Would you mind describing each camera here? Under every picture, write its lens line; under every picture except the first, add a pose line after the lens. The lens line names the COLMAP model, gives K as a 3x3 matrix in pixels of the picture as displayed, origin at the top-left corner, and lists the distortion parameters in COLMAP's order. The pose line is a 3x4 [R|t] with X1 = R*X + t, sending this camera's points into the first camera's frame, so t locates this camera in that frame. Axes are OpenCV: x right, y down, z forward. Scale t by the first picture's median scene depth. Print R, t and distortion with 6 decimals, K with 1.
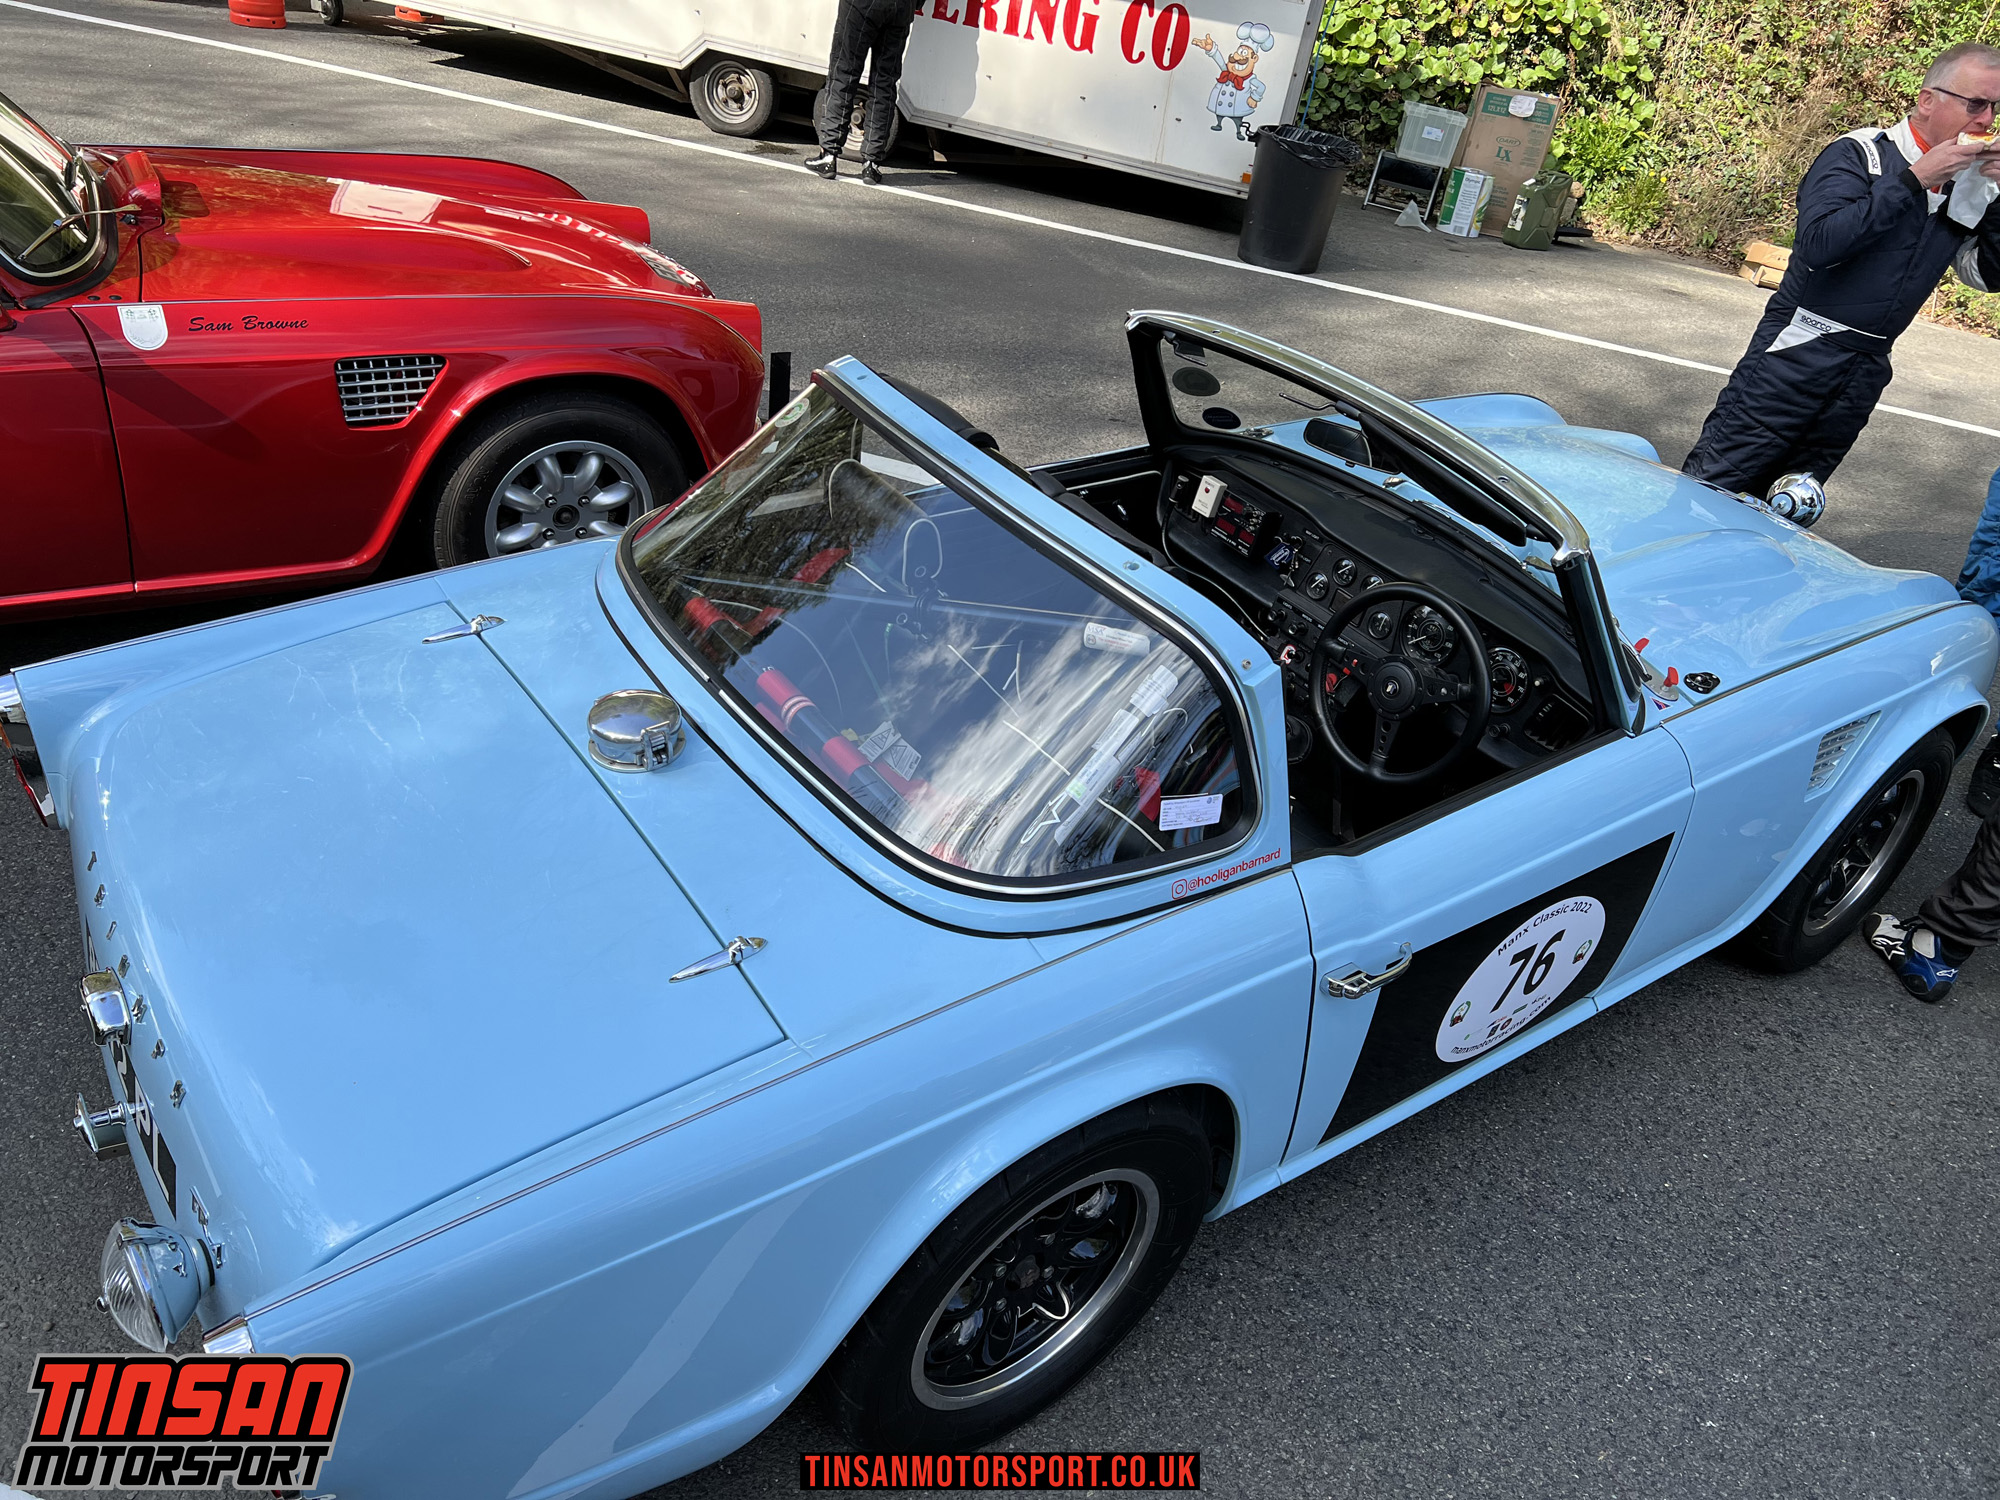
lens RADIAL K [[1463.0, 0, 1007.5], [0, 1463.0, 754.3], [0, 0, 1]] dist [0.035872, -0.033697]
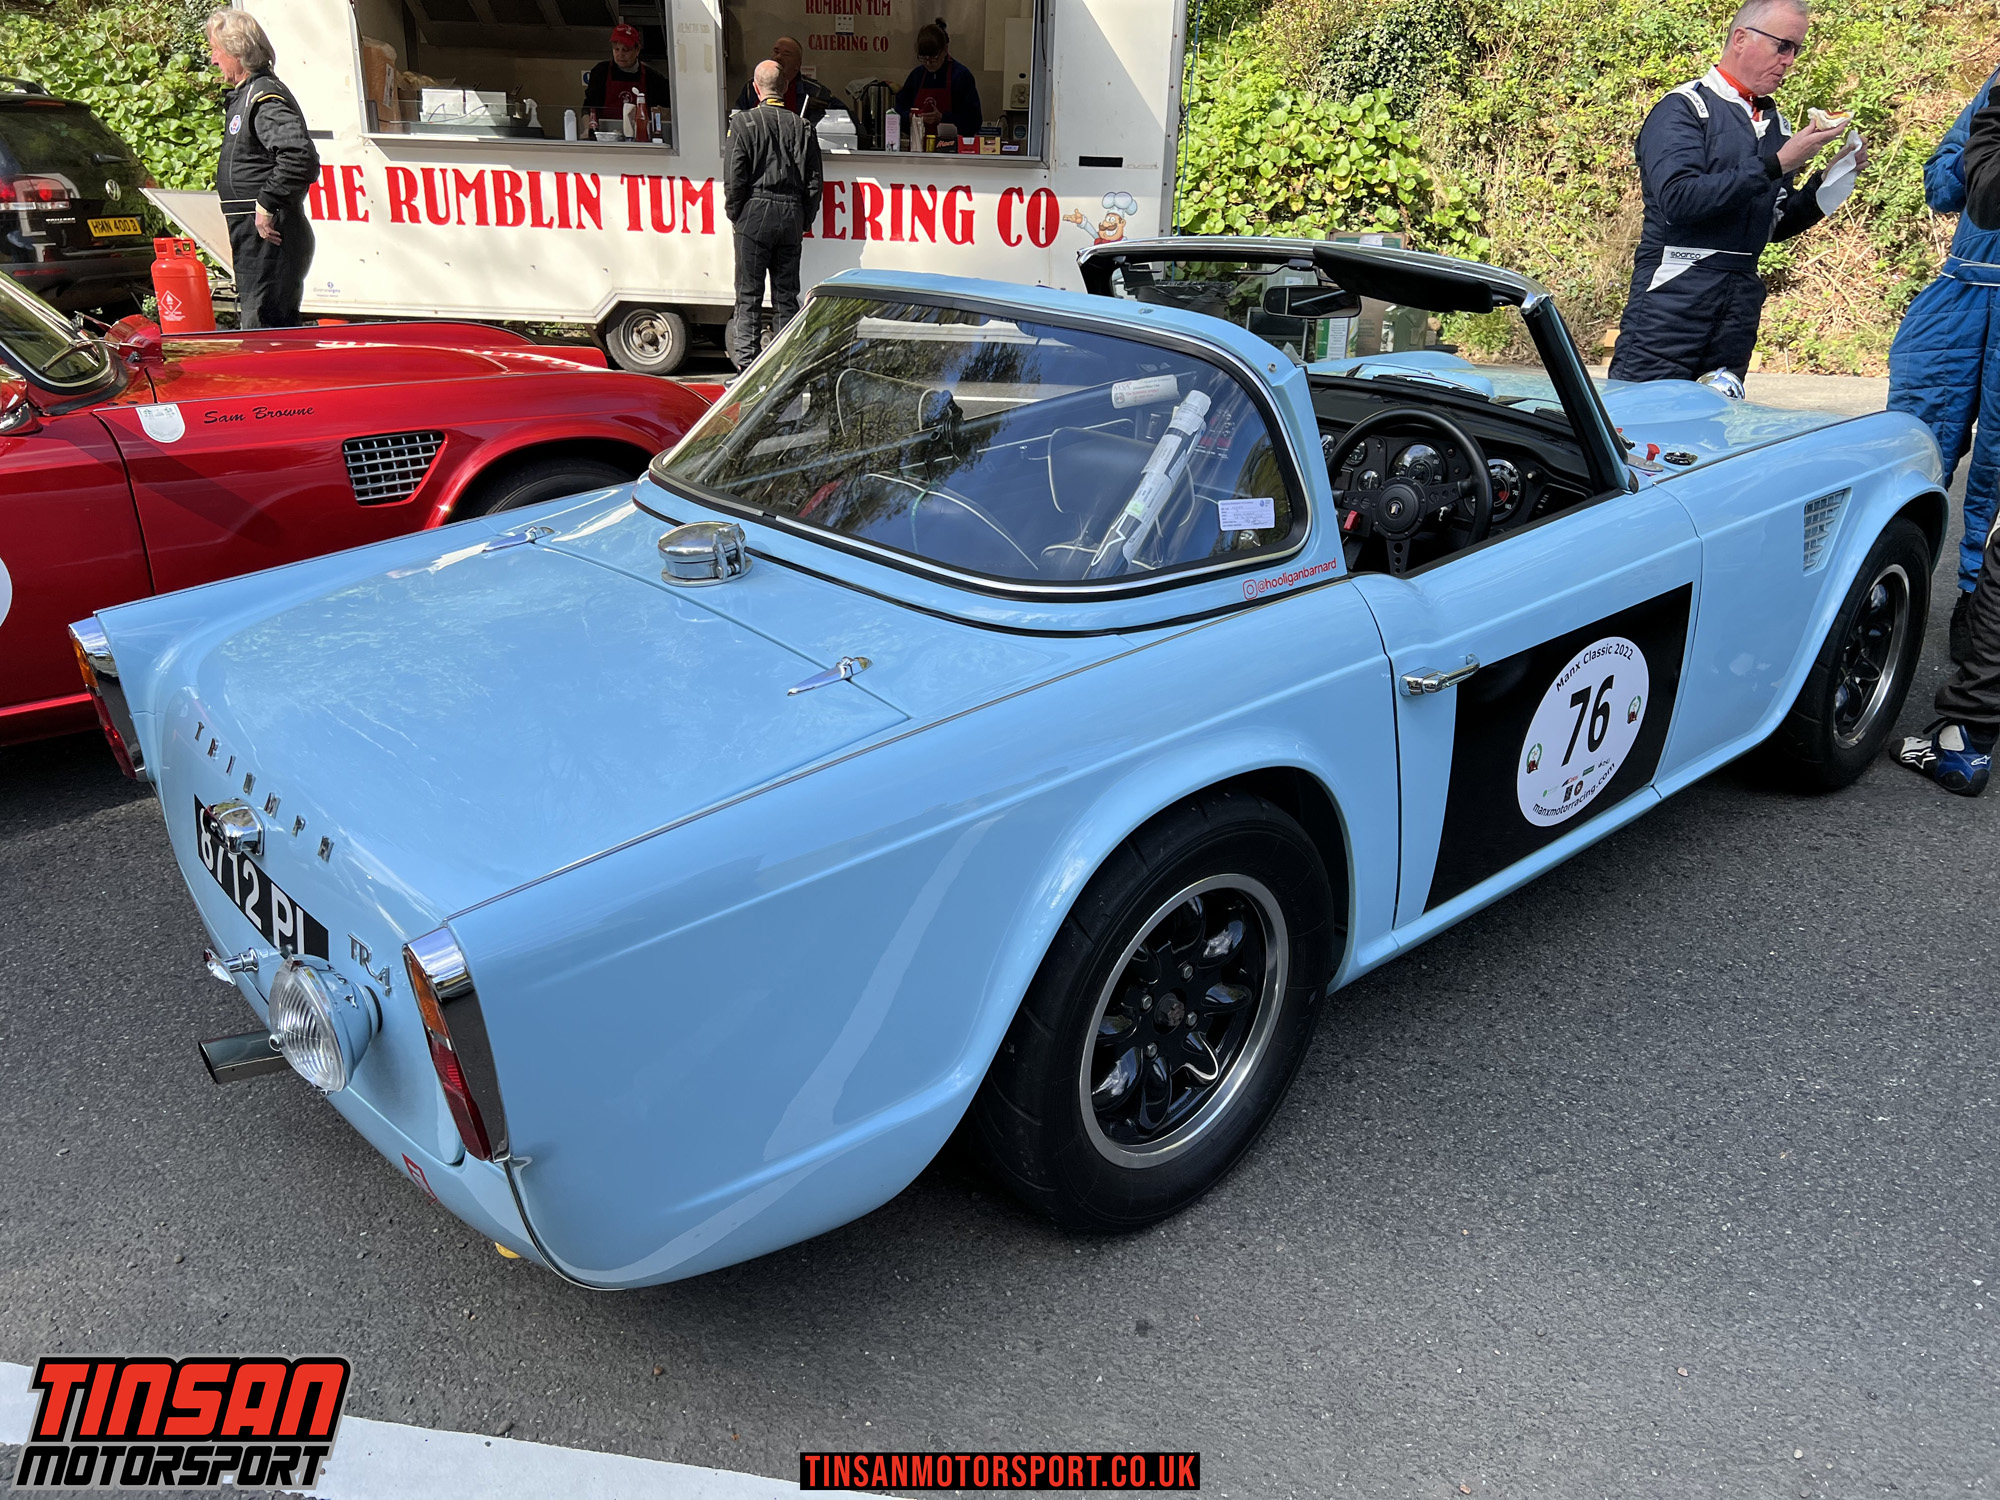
lens RADIAL K [[1462.6, 0, 1001.2], [0, 1462.6, 741.7], [0, 0, 1]] dist [0.033856, -0.030113]
pose [[0.985171, -0.168170, 0.034009, -0.061051], [0.171513, 0.970565, -0.169075, 0.190398], [-0.004575, 0.172401, 0.985016, -0.000935]]
